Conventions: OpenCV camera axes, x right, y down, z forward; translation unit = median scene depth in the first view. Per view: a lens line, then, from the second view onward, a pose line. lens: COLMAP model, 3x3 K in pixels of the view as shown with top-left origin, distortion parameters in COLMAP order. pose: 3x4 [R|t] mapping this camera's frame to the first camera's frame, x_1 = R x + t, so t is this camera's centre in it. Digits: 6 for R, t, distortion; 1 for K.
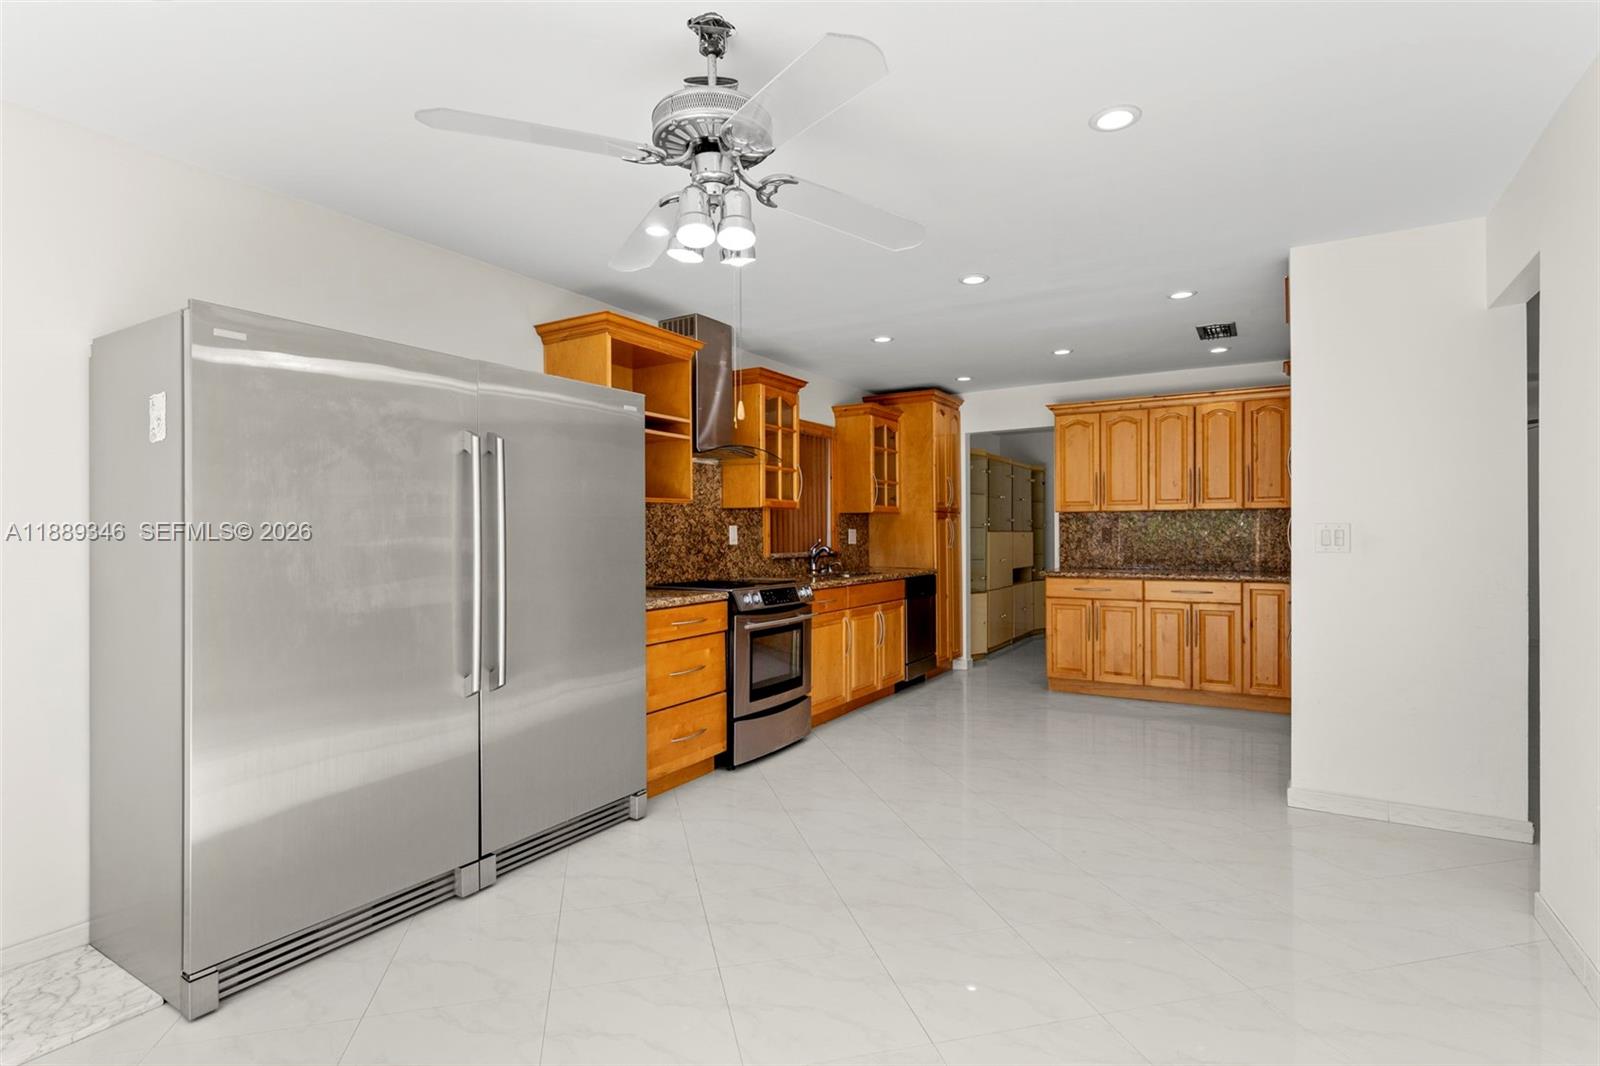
lens RADIAL K [[773.1, 0, 774.8], [0, 773.1, 564.4], [0, 0, 1]] dist [0.016183, 0.000493]
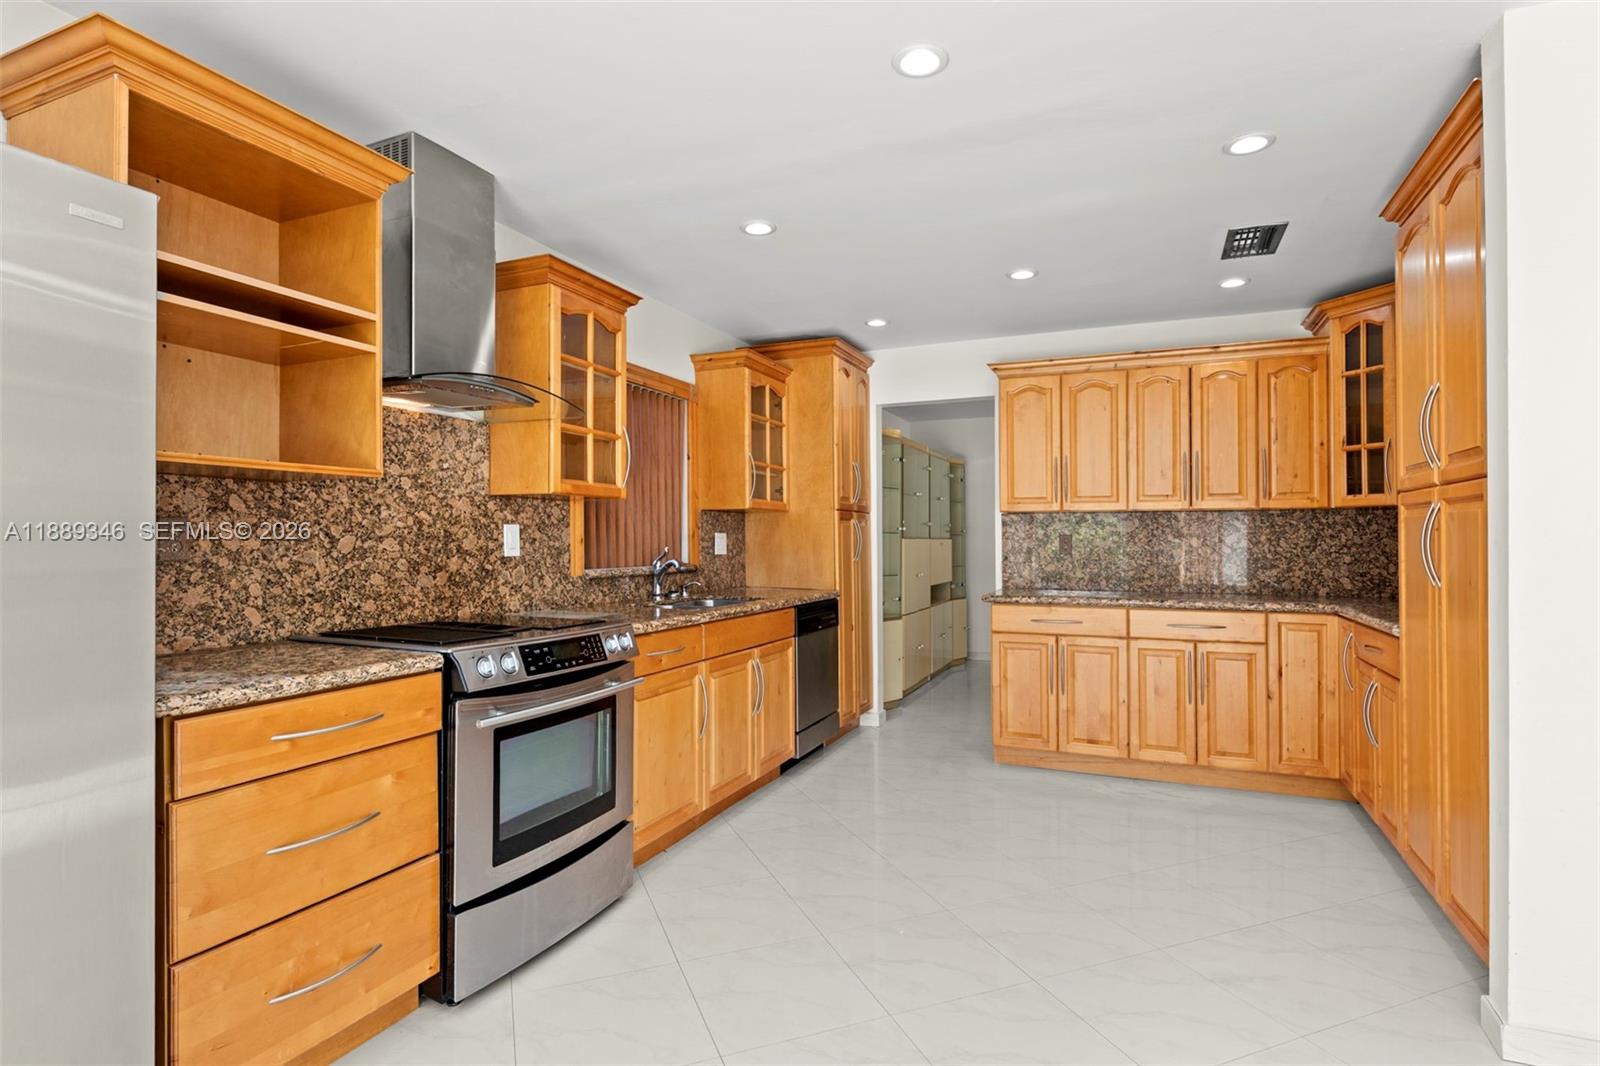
lens RADIAL K [[773.1, 0, 791.7], [0, 773.1, 554.3], [0, 0, 1]] dist [0.016183, 0.000493]
pose [[0.987671, 0.004161, 0.156490, 0.062857], [-0.000916, 0.999783, -0.020805, -0.013894], [-0.156543, 0.020405, 0.987460, 0.349367]]
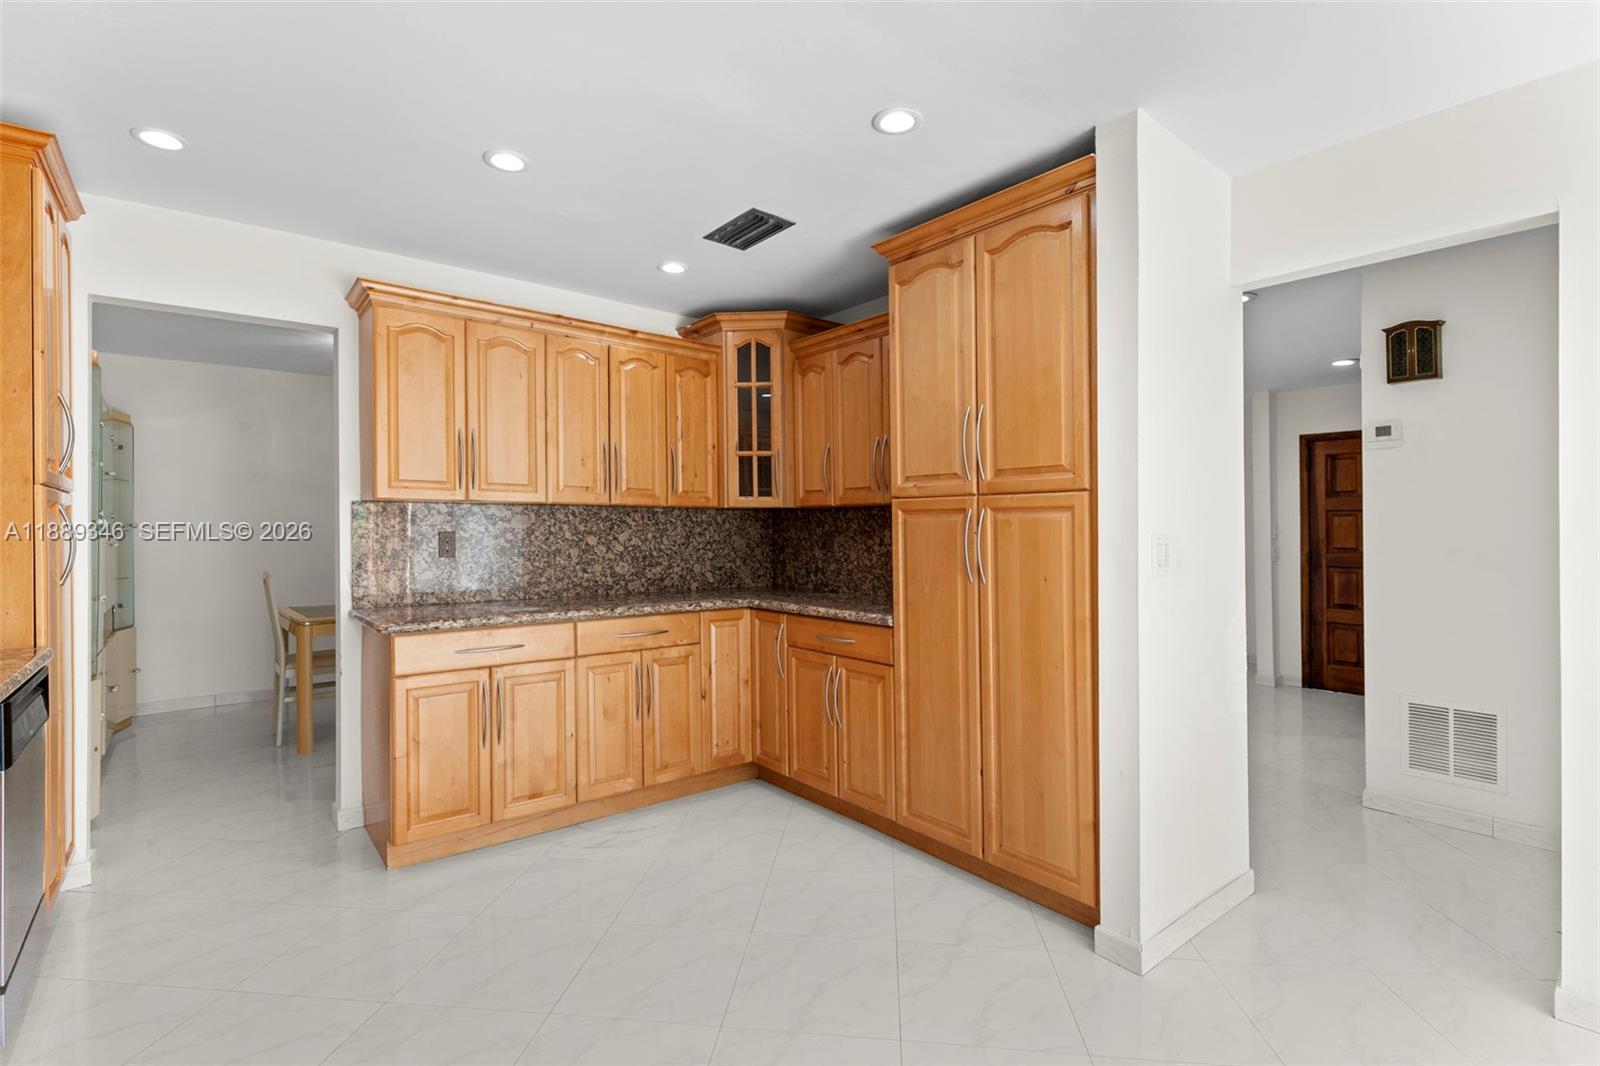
lens RADIAL K [[773.1, 0, 791.0], [0, 773.1, 532.9], [0, 0, 1]] dist [0.016183, 0.000493]
pose [[0.318552, 0.003363, 0.947899, -0.025793], [0.033615, 0.999325, -0.014842, -0.032333], [-0.947309, 0.036592, 0.318224, 0.653088]]
